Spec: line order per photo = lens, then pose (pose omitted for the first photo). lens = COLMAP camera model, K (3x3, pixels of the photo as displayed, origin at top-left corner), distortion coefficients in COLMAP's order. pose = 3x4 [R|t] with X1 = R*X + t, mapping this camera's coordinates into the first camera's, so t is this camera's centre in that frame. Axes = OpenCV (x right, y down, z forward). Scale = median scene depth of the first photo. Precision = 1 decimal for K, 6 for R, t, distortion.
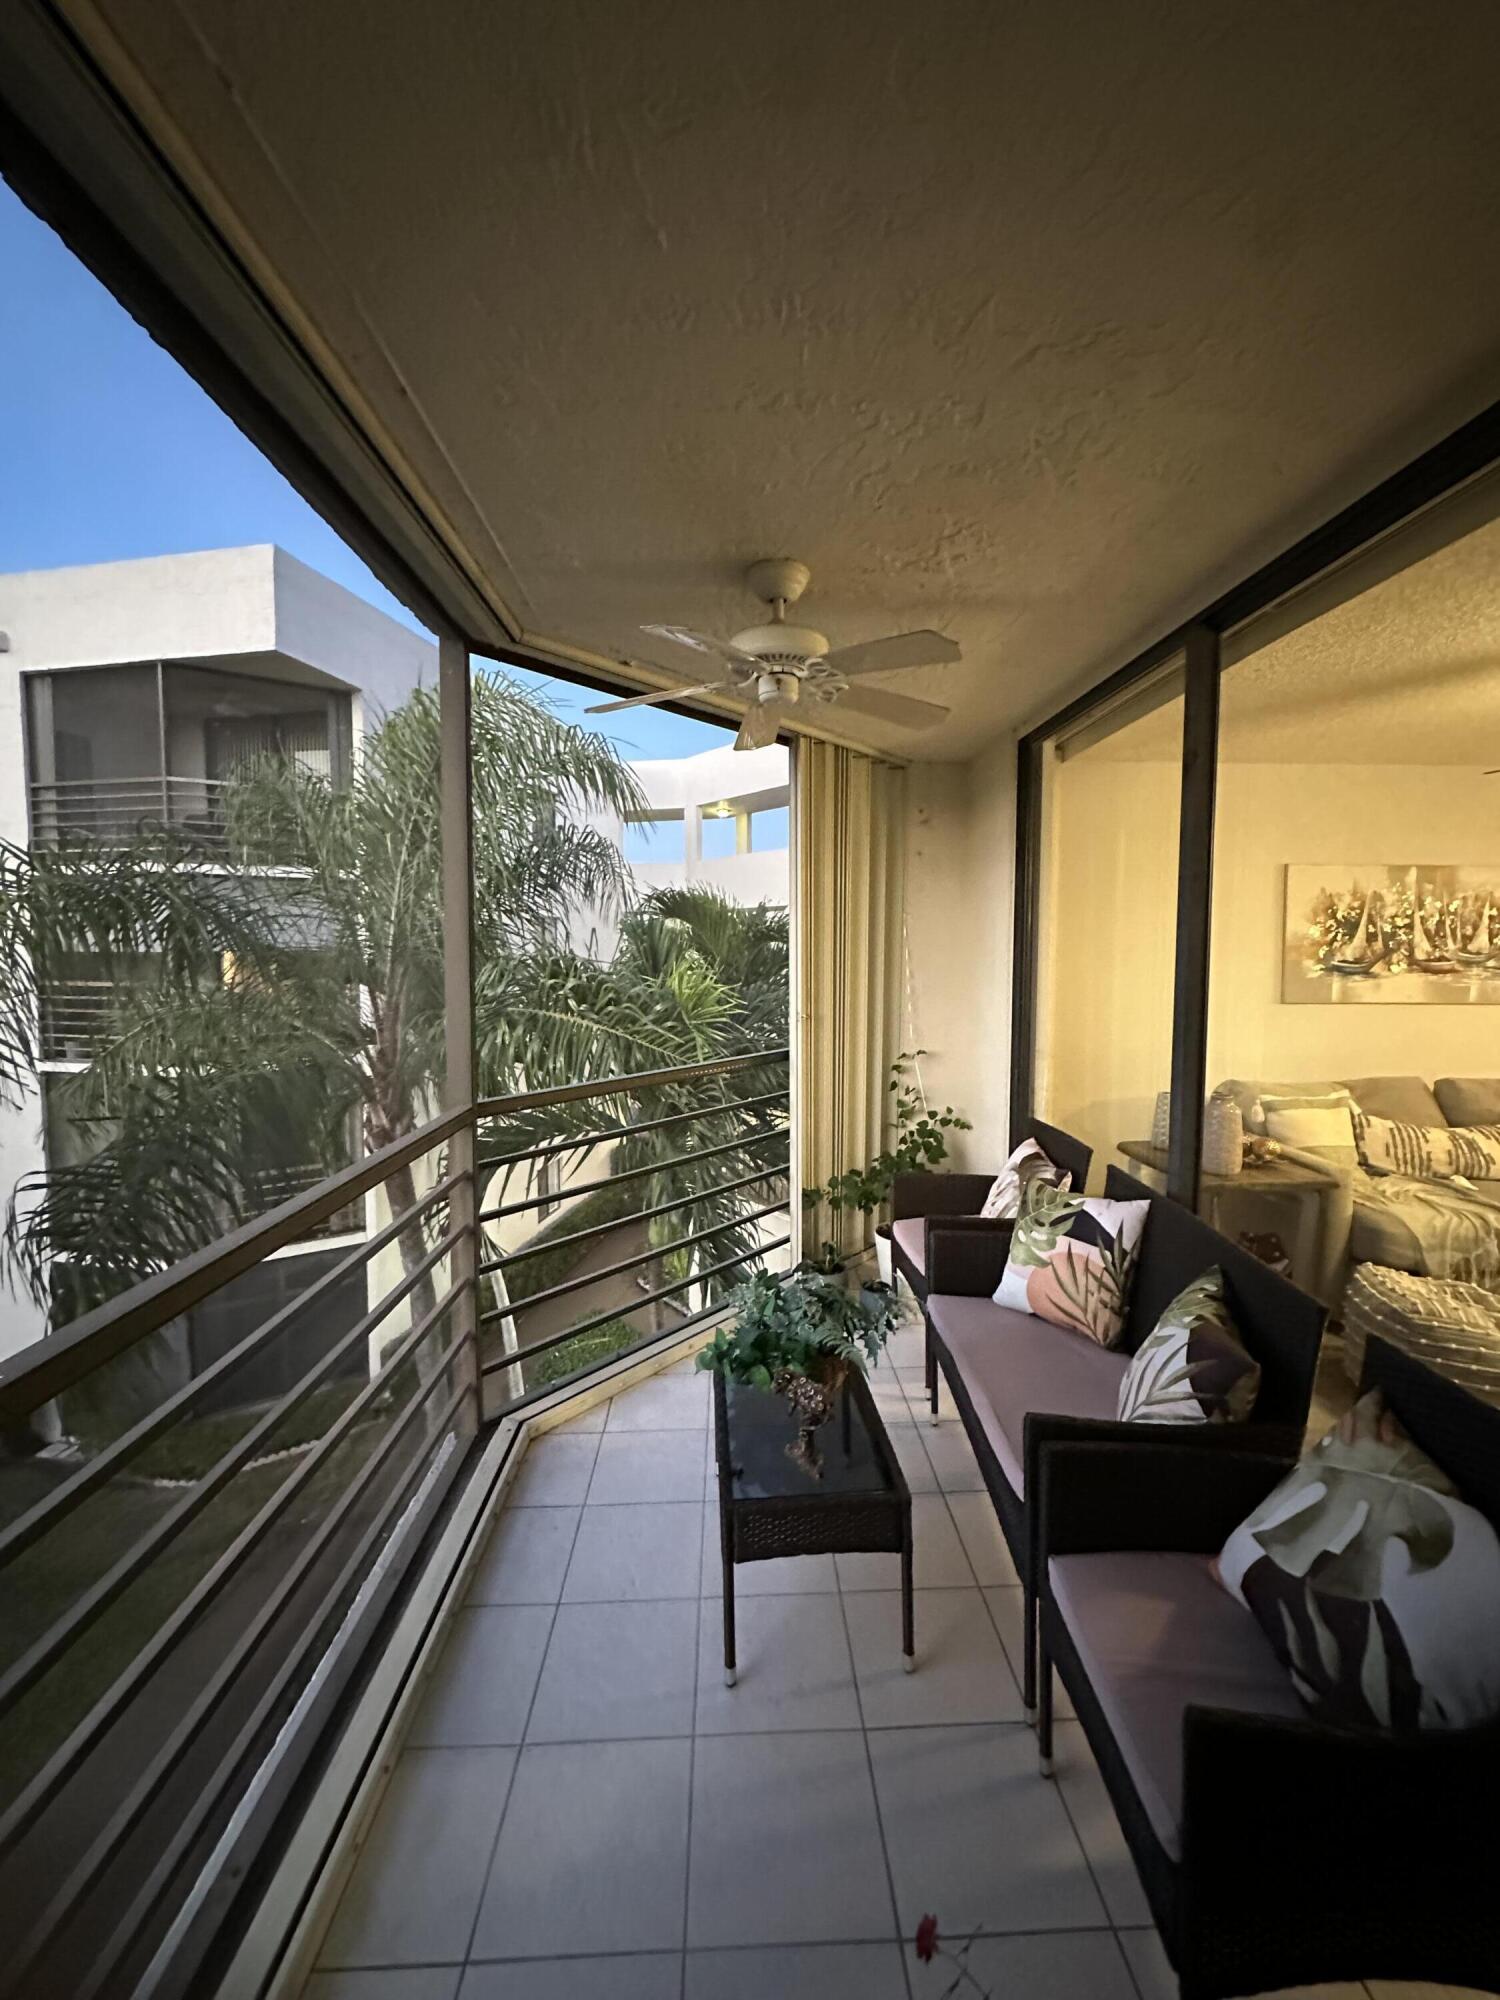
lens RADIAL K [[799.1, 0, 750.5], [0, 799.1, 997.1], [0, 0, 1]] dist [-0.000305, -0.000025]
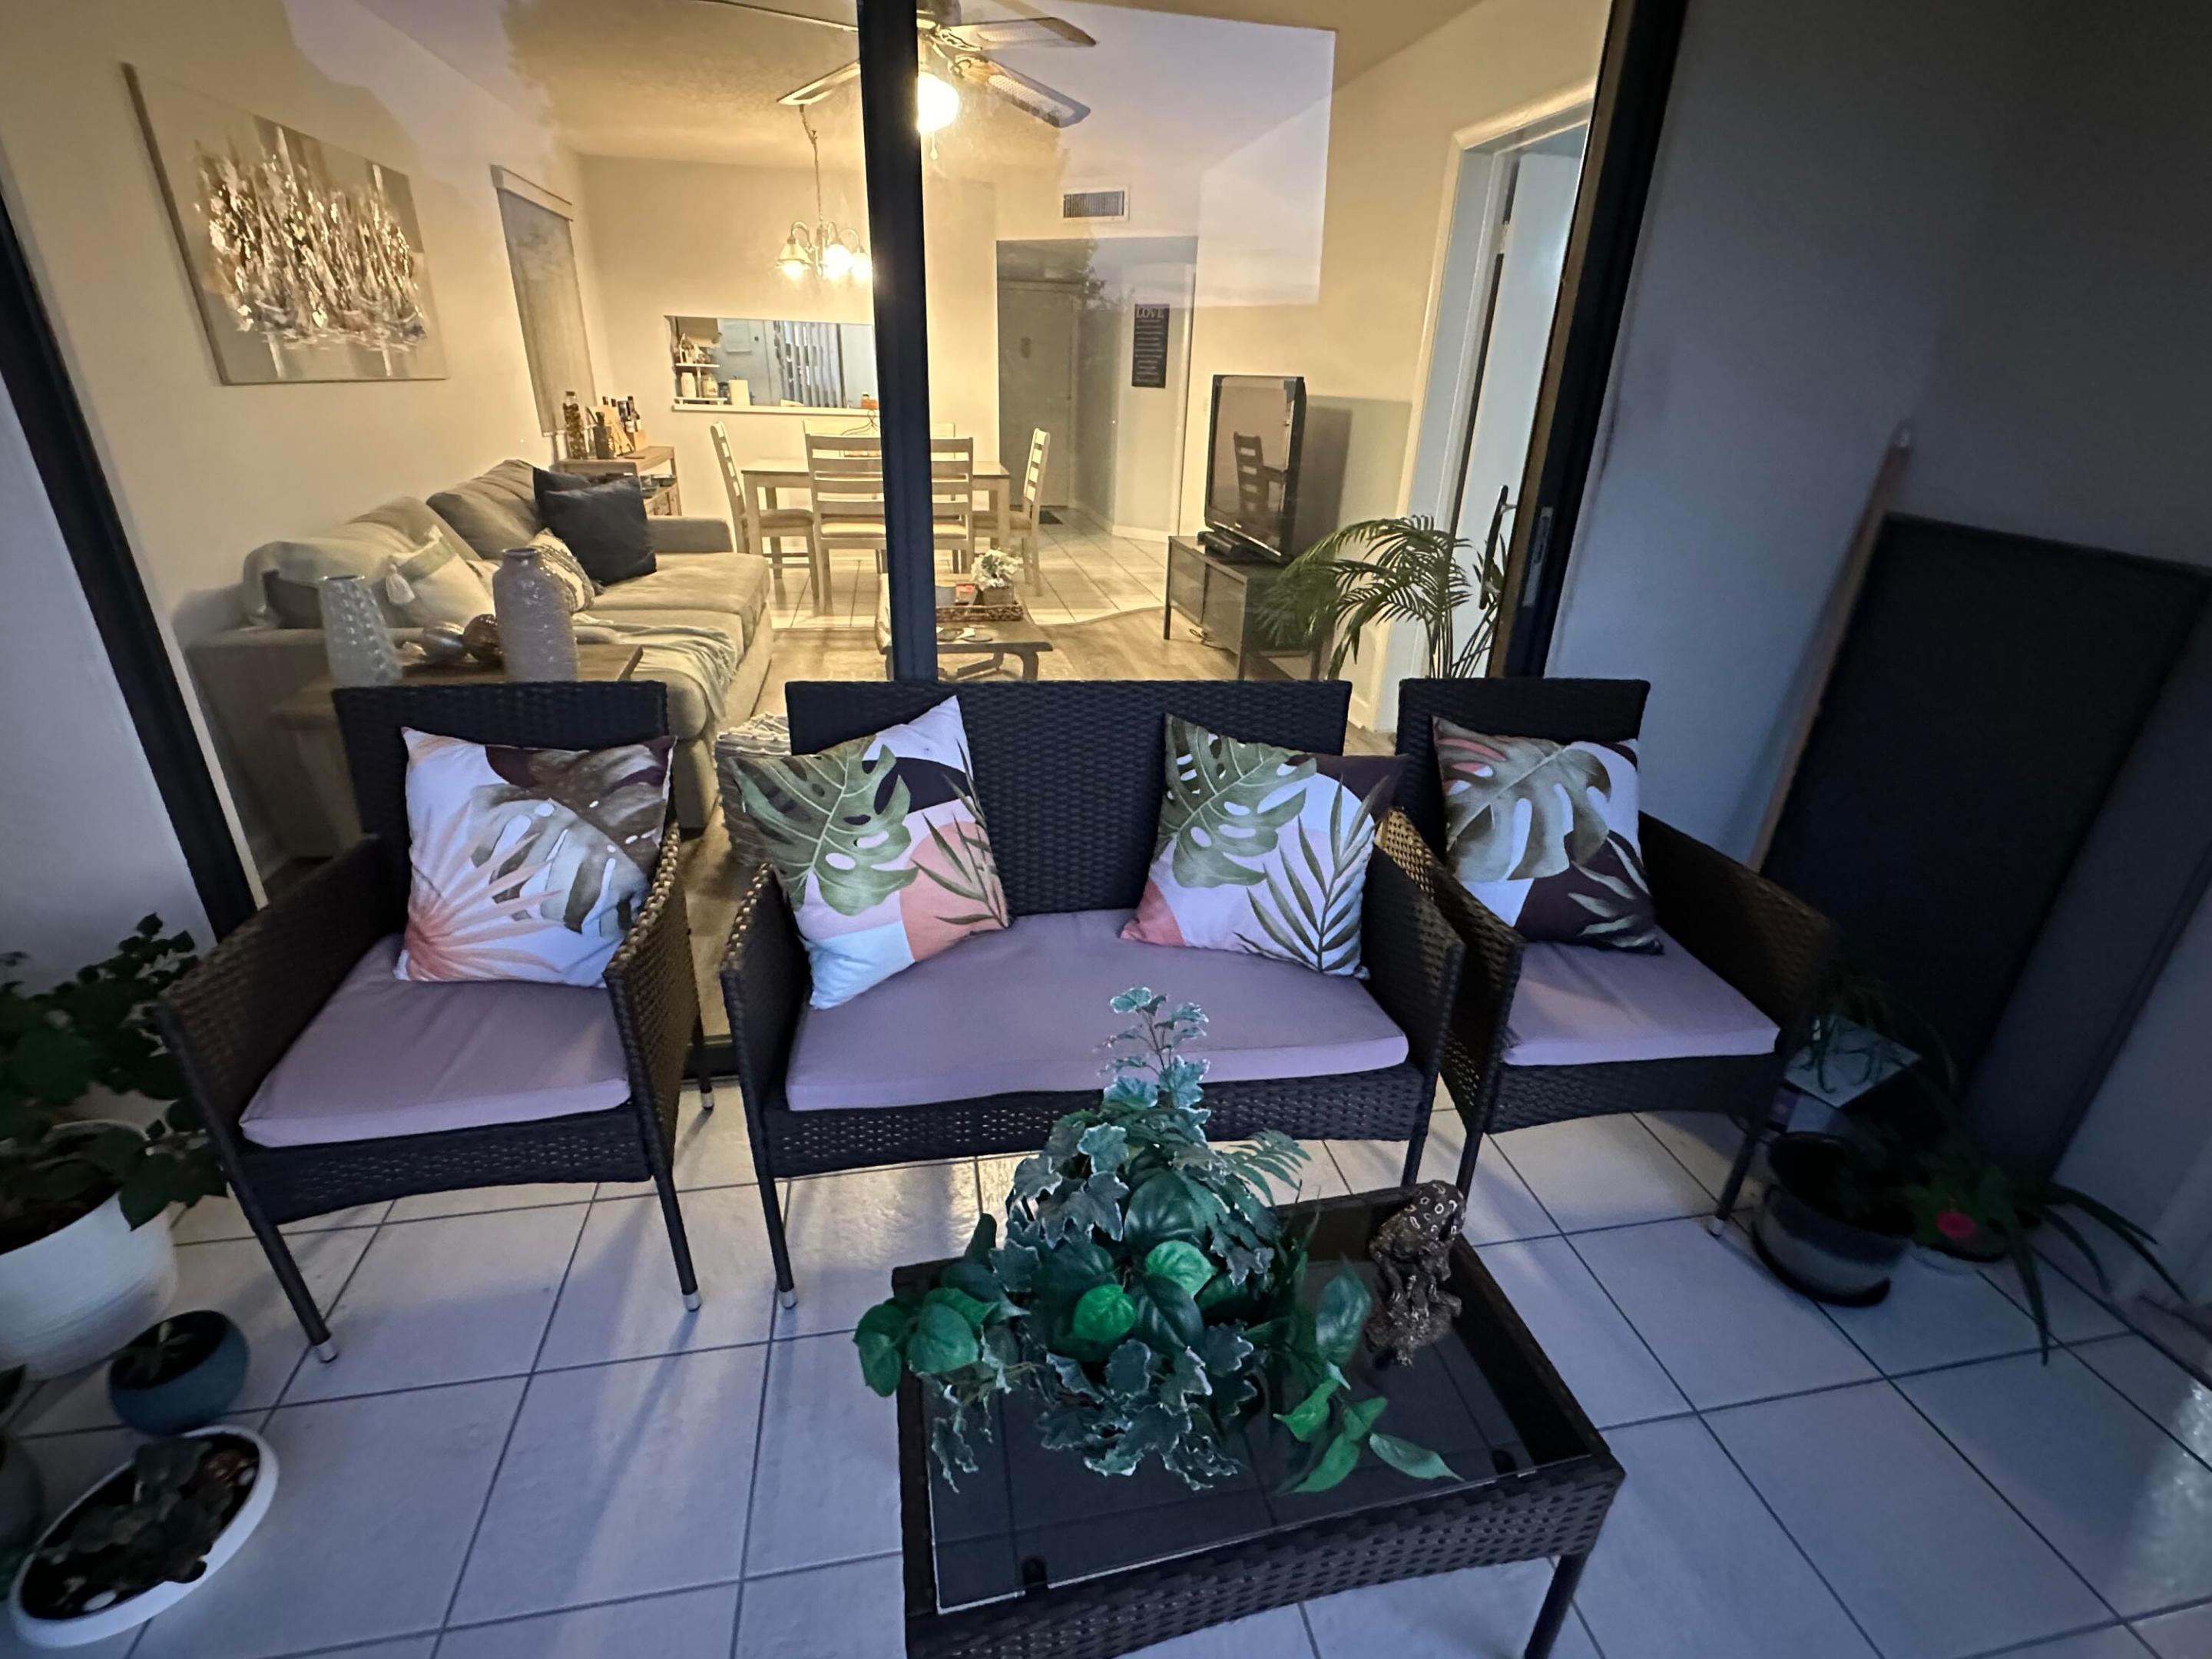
lens RADIAL K [[1012.2, 0, 1098.0], [0, 1012.2, 830.7], [0, 0, 1]] dist [-0.003023, -0.000301]
pose [[-0.156166, -0.413765, 0.896889, -0.269971], [0.030225, 0.905603, 0.423048, 0.018005], [-0.987268, 0.093175, -0.128919, 0.996206]]
